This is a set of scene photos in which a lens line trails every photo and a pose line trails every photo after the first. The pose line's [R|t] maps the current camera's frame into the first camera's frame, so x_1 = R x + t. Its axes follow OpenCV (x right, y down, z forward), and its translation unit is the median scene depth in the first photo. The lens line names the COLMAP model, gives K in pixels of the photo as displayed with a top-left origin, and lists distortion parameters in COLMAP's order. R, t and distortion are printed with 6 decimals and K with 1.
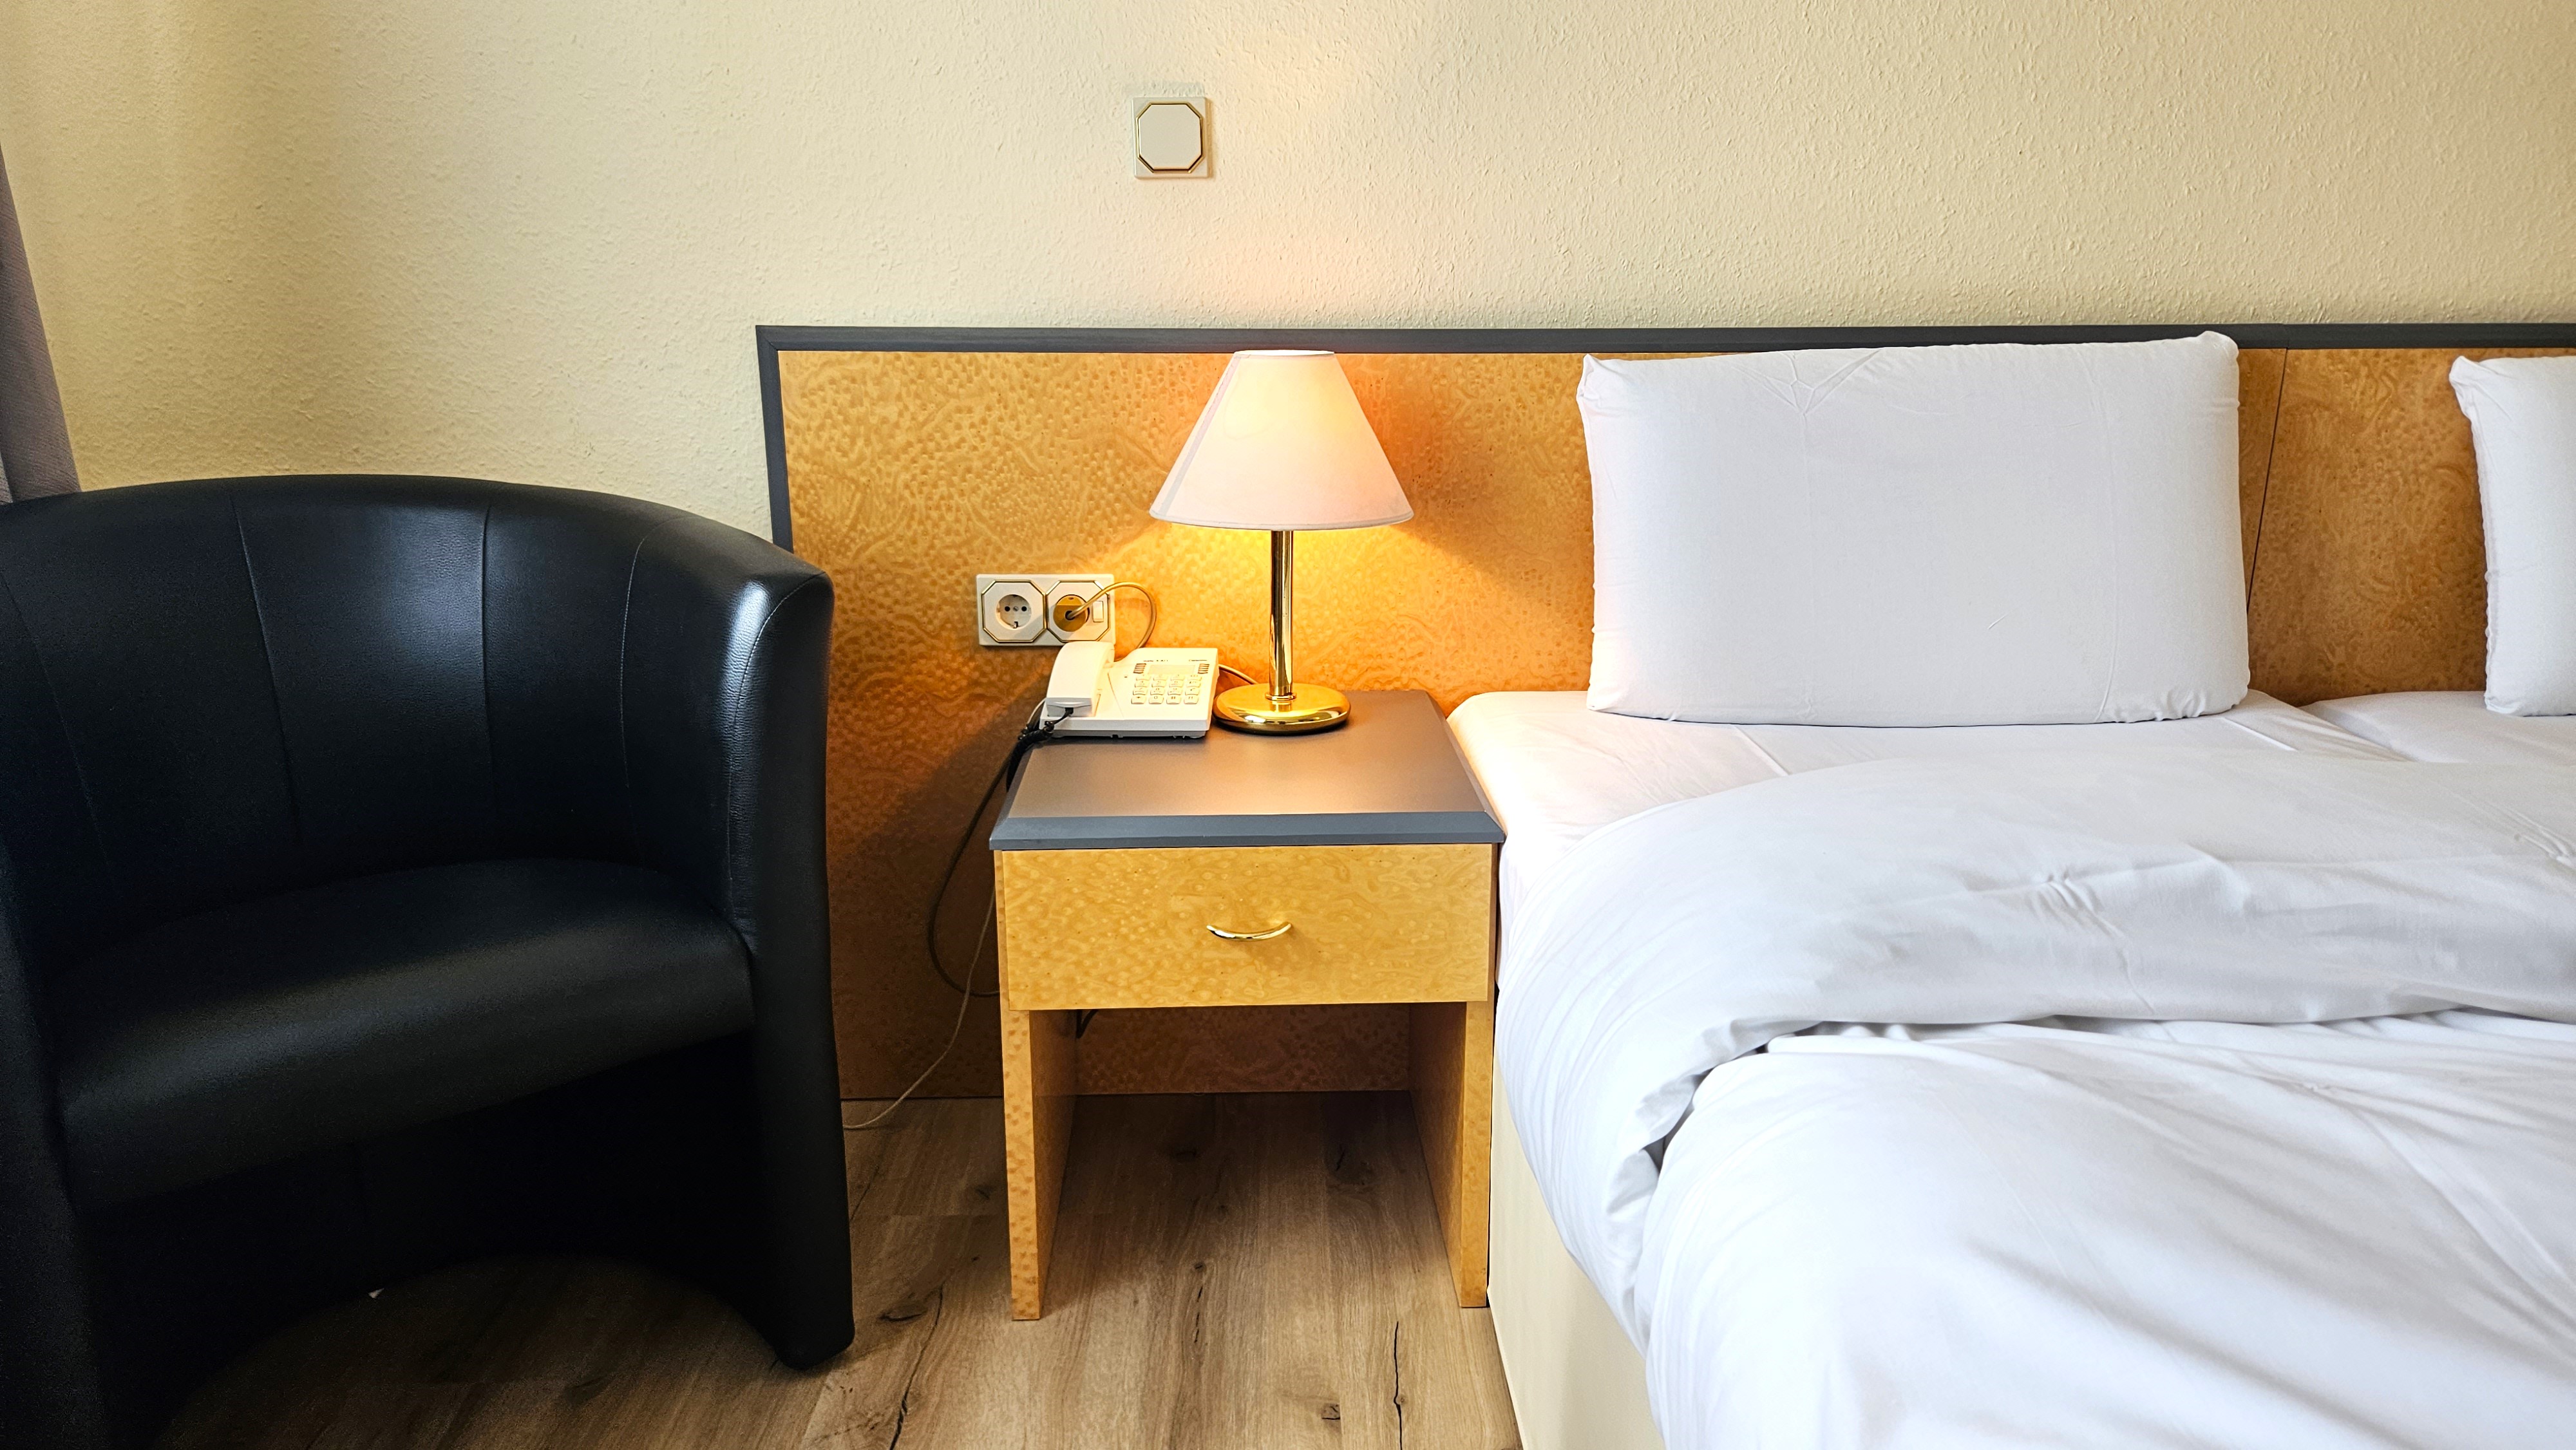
lens RADIAL K [[1776.4, 0, 1288.0], [0, 1776.4, 725.0], [0, 0, 1]] dist [0.065449, -0.000707]
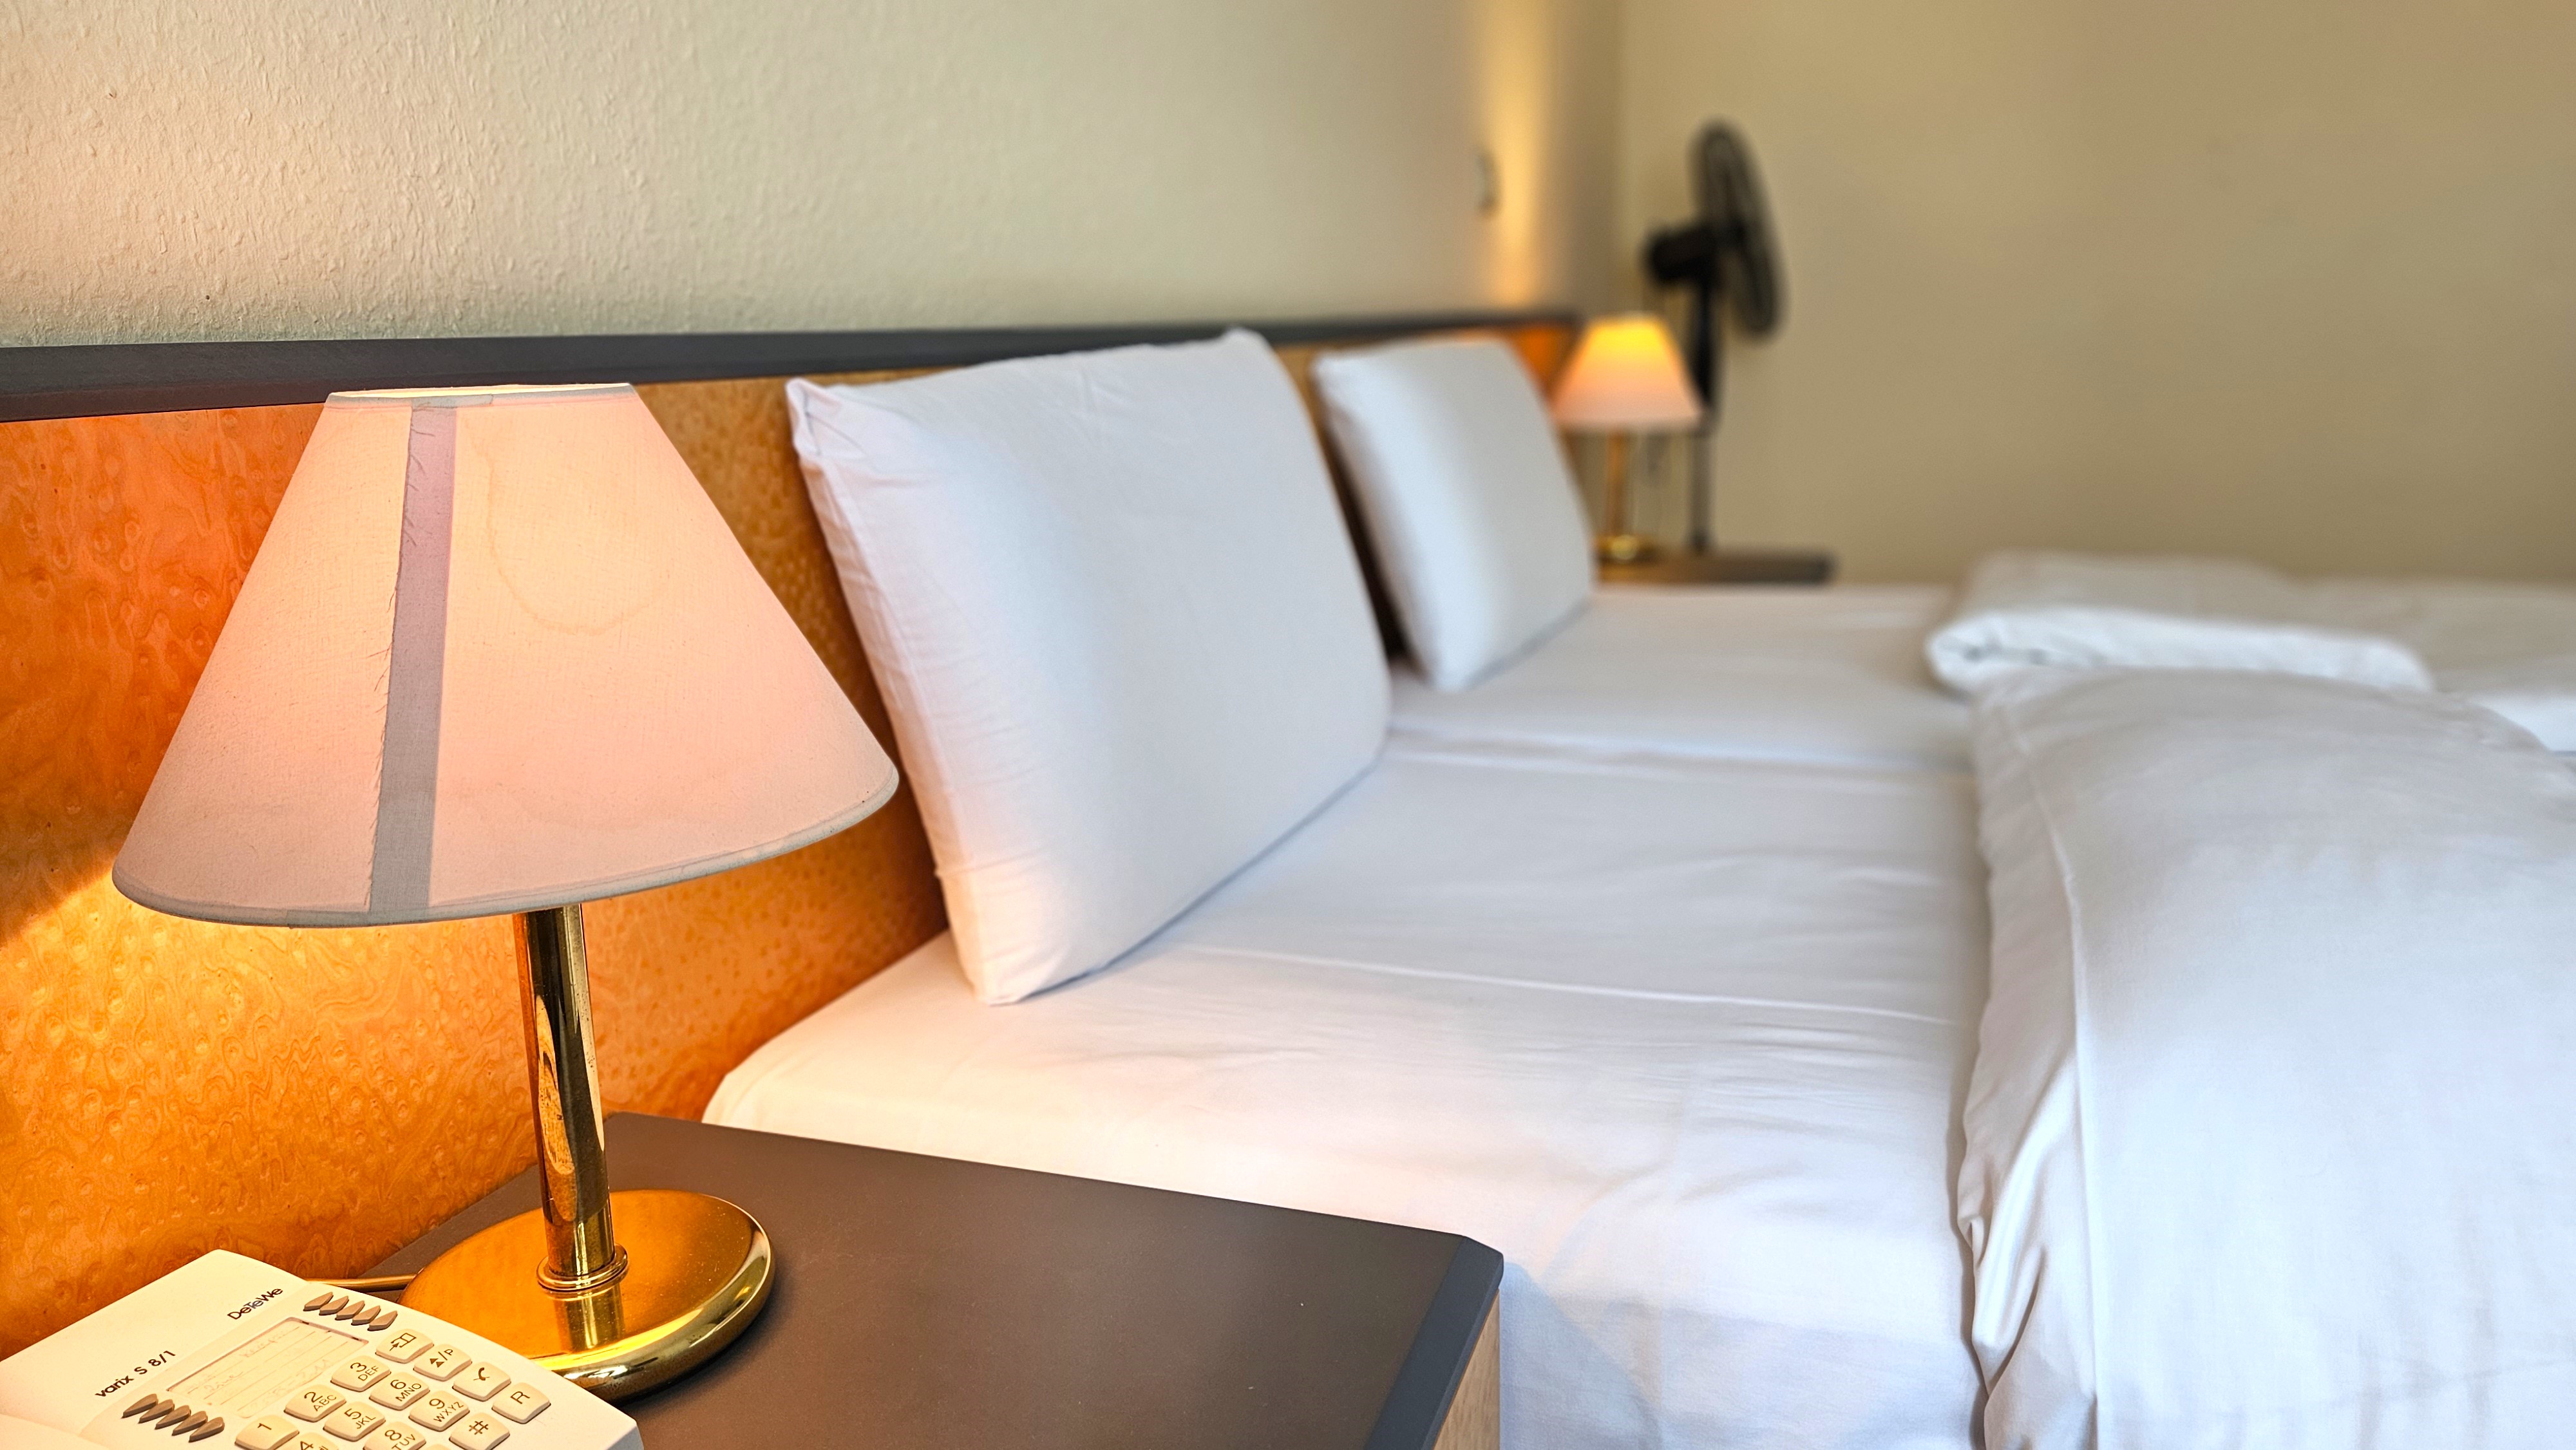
lens RADIAL K [[1776.4, 0, 1288.0], [0, 1776.4, 725.0], [0, 0, 1]] dist [0.065449, -0.000707]
pose [[0.331945, -0.217010, 0.917997, -0.281870], [0.247453, 0.959129, 0.137255, -0.141213], [-0.910263, 0.181601, 0.372078, 0.666445]]
